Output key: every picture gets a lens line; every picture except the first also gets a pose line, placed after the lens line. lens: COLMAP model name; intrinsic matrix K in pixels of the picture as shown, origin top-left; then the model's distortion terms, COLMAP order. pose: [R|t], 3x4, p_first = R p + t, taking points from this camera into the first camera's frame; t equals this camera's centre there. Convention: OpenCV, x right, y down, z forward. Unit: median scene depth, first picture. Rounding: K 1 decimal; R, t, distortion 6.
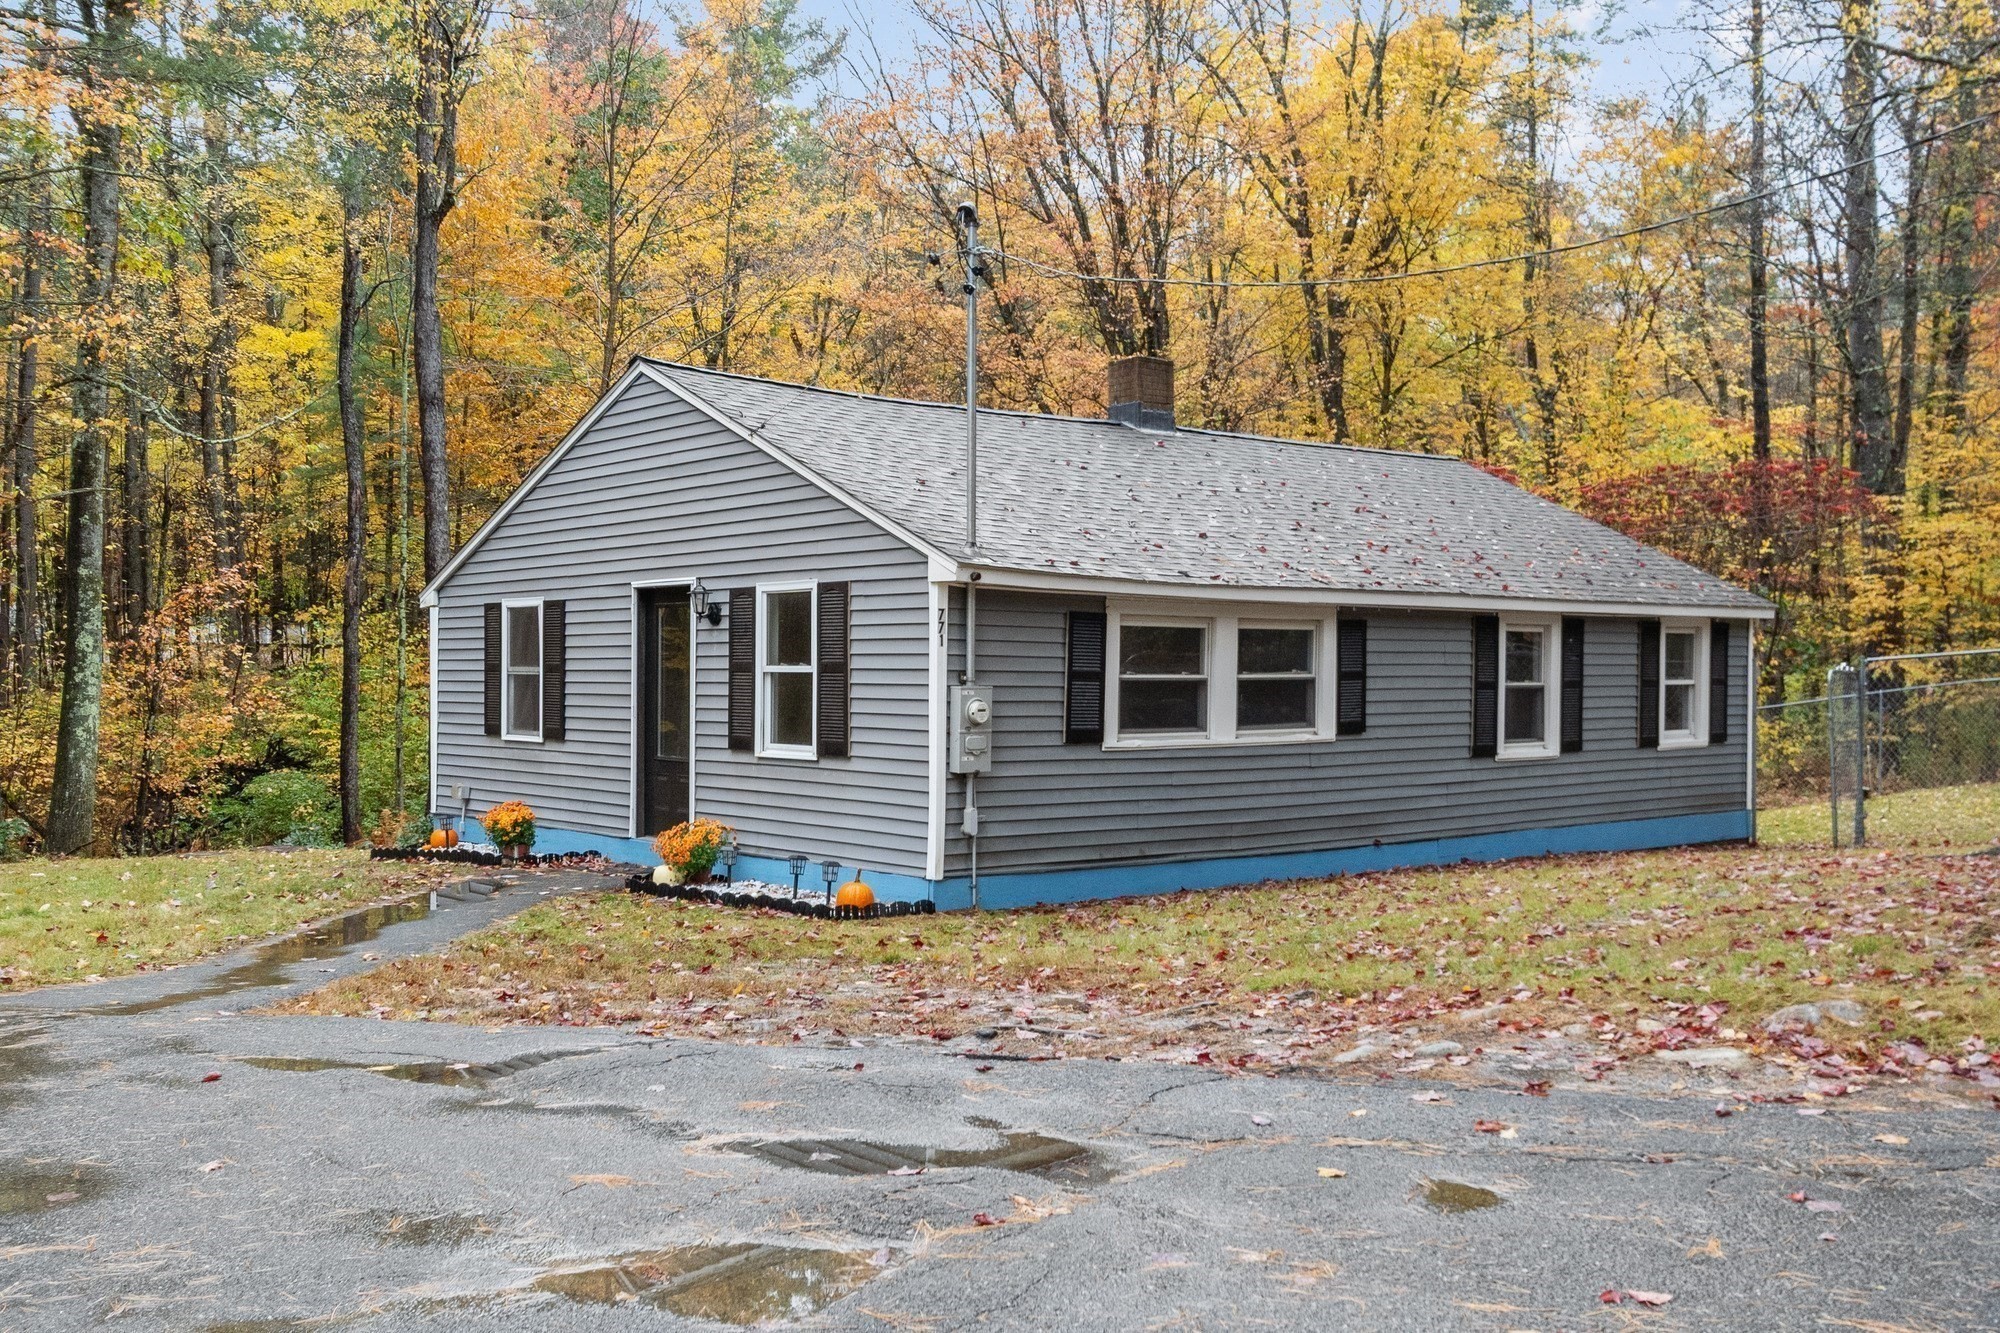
lens RADIAL K [[1846.2, 0, 1000.0], [0, 1846.2, 666.5], [0, 0, 1]] dist [0.006299, 0.005776]
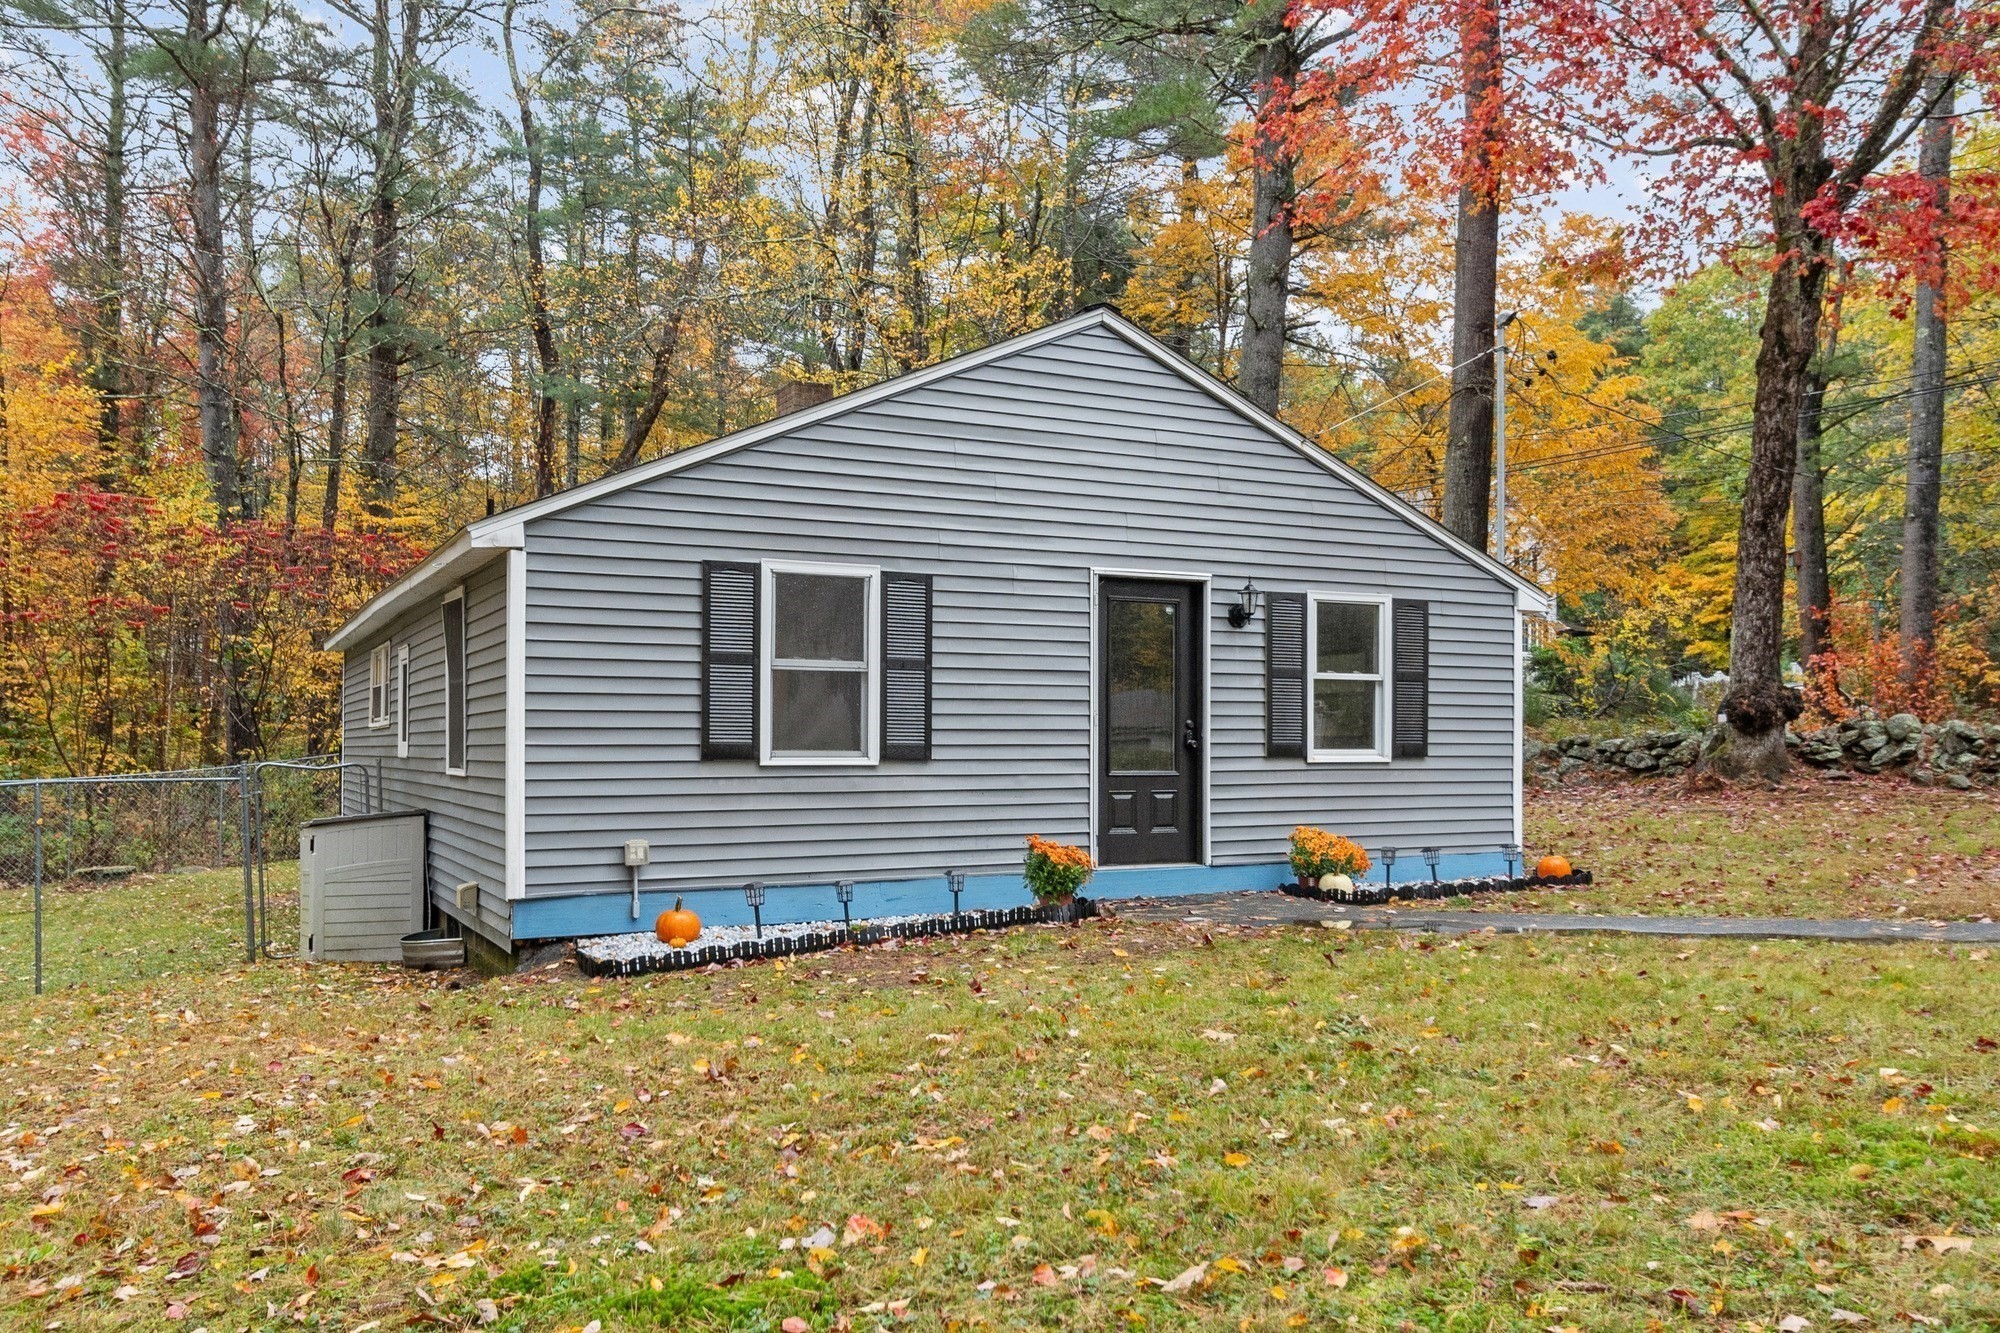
lens RADIAL K [[1595.1, 0, 1000.0], [0, 1595.1, 666.5], [0, 0, 1]] dist [-0.007033, -0.000547]
pose [[0.216221, -0.023656, 0.976058, -0.991656], [-0.044077, 0.998451, 0.033963, -0.025204], [-0.975349, -0.050365, 0.214843, 0.955909]]
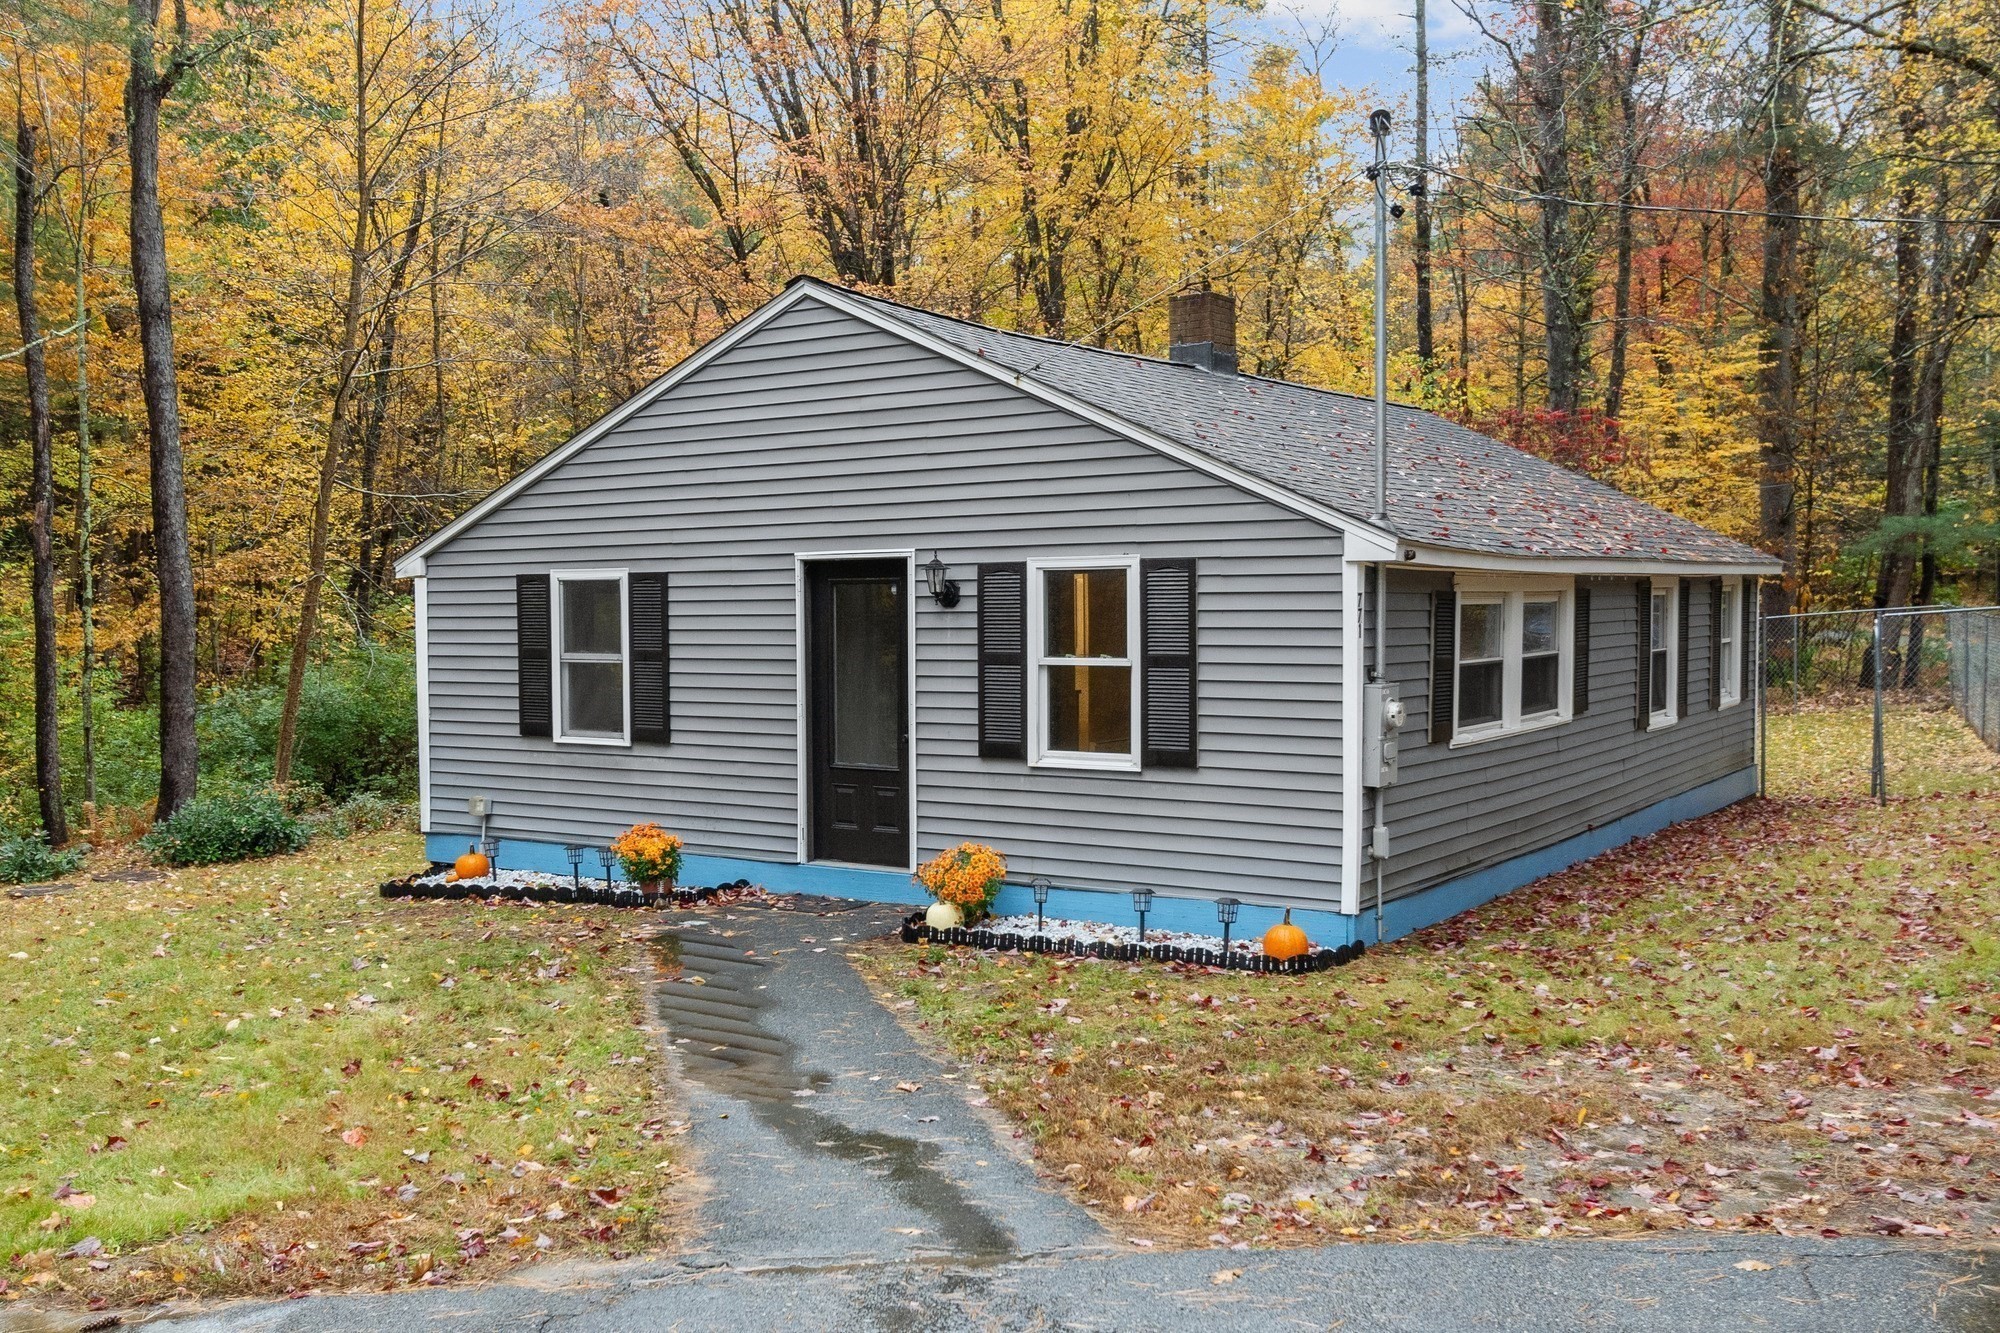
lens RADIAL K [[1846.2, 0, 1000.0], [0, 1846.2, 666.5], [0, 0, 1]] dist [0.006299, 0.005776]
pose [[0.965492, -0.021386, 0.259552, -0.351948], [0.011835, 0.999196, 0.038304, -0.027563], [-0.260163, -0.033910, 0.964969, 0.199105]]
